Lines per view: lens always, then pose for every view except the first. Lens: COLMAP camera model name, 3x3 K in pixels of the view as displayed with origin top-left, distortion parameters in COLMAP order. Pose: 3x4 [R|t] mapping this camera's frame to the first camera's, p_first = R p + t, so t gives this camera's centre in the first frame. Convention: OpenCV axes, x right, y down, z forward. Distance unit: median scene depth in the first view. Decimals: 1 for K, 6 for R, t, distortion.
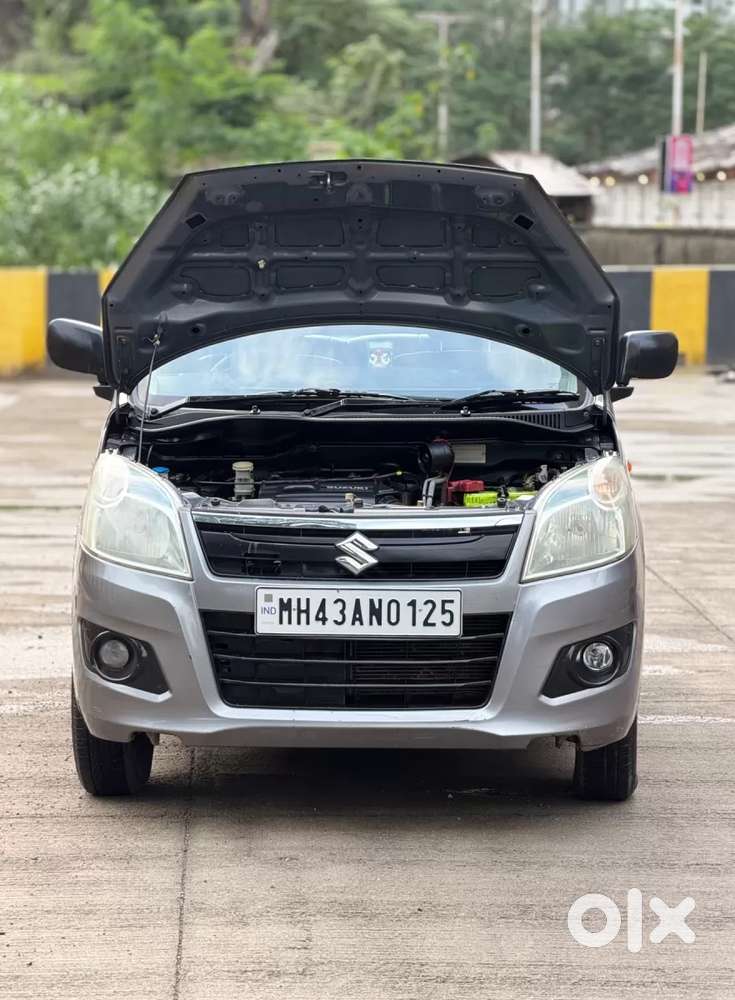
lens RADIAL K [[3052.3, 0, 395.0], [0, 3052.3, 514.6], [0, 0, 1]] dist [0.246668, 0.000000]
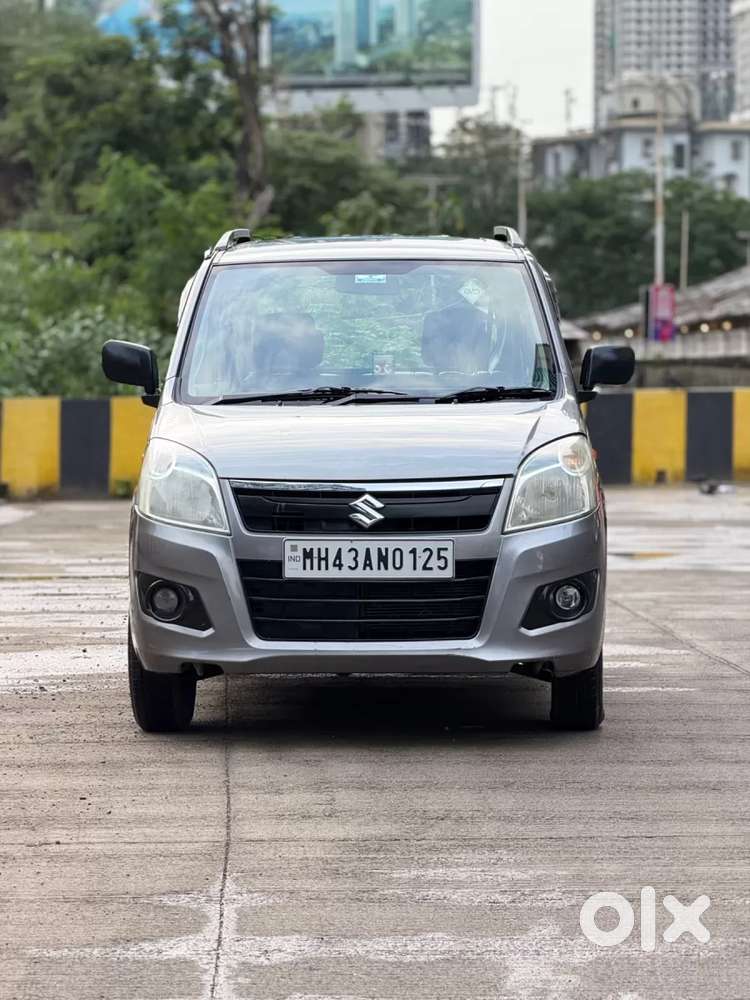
lens RADIAL K [[3026.2, 0, 389.1], [0, 3026.2, 472.9], [0, 0, 1]] dist [0.214796, 0.000000]
pose [[0.999935, -0.011372, 0.000397, -0.003948], [0.011373, 0.997703, -0.066774, 0.077377], [0.000363, 0.066774, 0.997768, -0.194480]]
